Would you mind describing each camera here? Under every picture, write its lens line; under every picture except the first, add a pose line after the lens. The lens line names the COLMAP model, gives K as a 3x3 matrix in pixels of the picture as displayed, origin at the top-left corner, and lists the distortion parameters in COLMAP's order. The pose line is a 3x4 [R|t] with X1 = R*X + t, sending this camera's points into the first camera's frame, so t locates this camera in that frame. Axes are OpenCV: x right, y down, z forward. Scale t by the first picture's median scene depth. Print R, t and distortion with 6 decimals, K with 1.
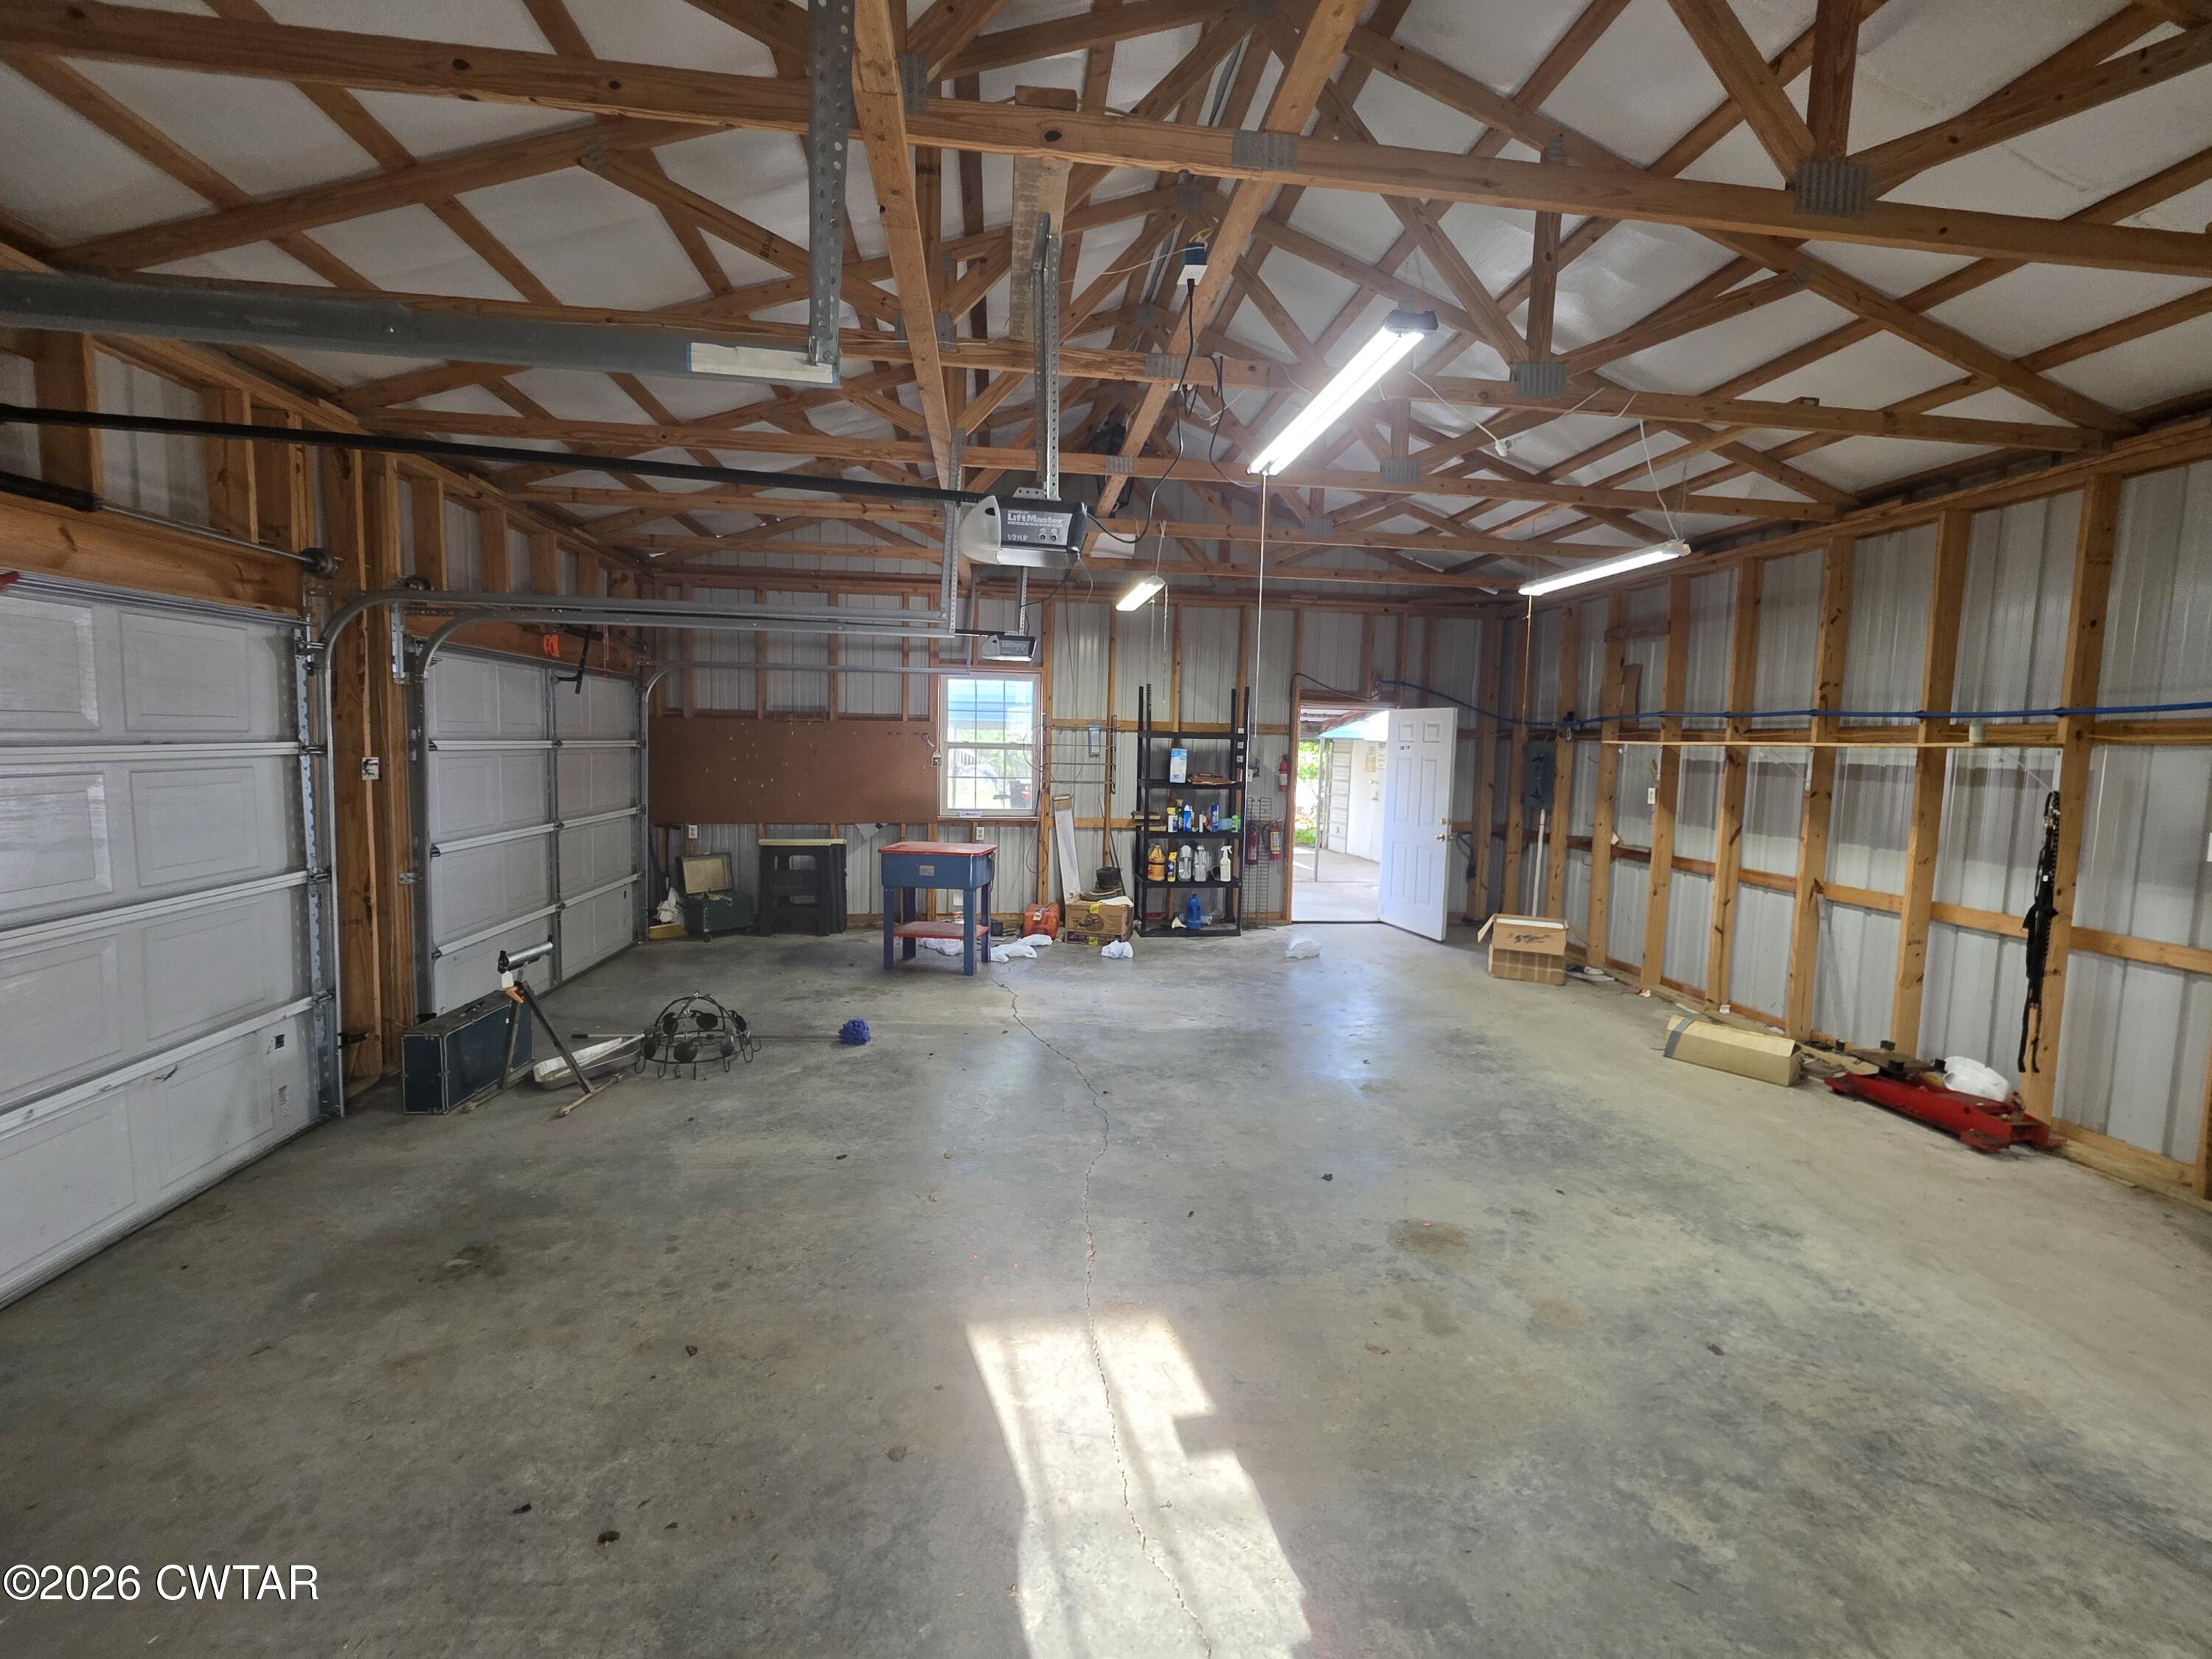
lens RADIAL K [[884.7, 0, 1111.7], [0, 884.7, 821.0], [0, 0, 1]] dist [-0.003697, -0.000894]
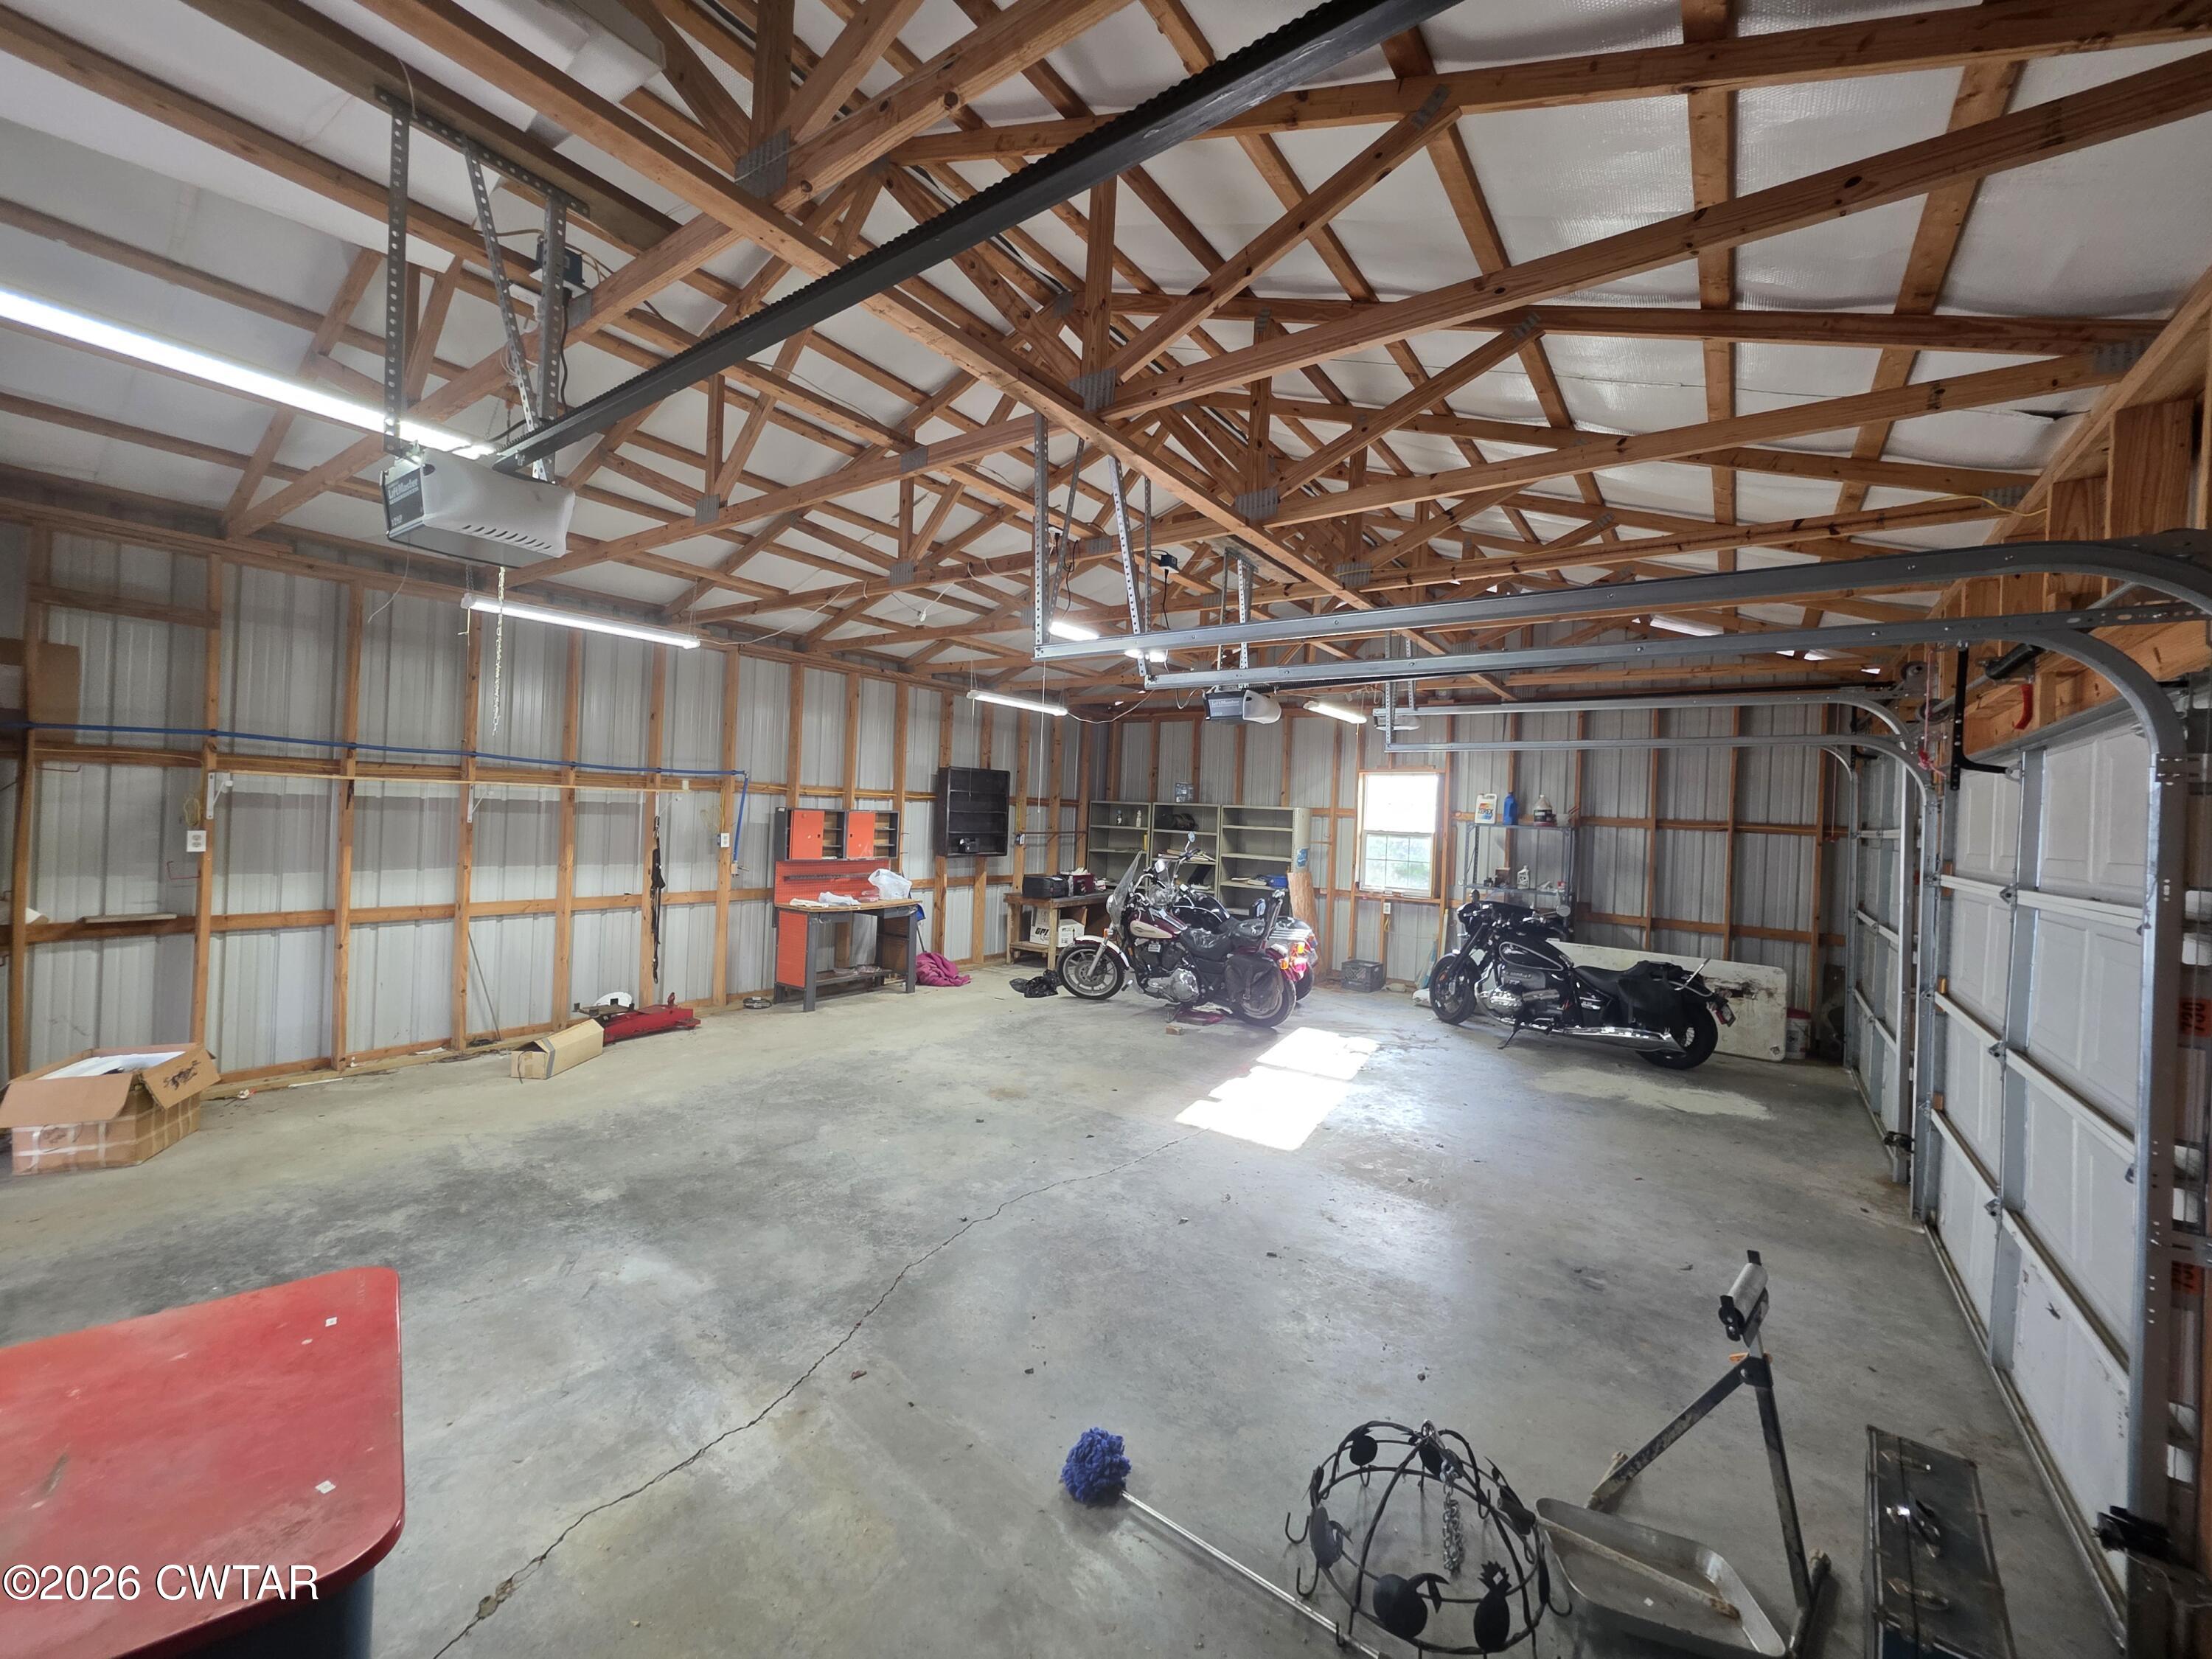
lens RADIAL K [[884.7, 0, 1107.7], [0, 884.7, 814.0], [0, 0, 1]] dist [-0.003697, -0.000894]
pose [[-0.732921, -0.052108, 0.678315, -0.666881], [0.004031, 0.996712, 0.080923, -0.157776], [-0.680301, 0.062044, -0.730302, 1.484978]]
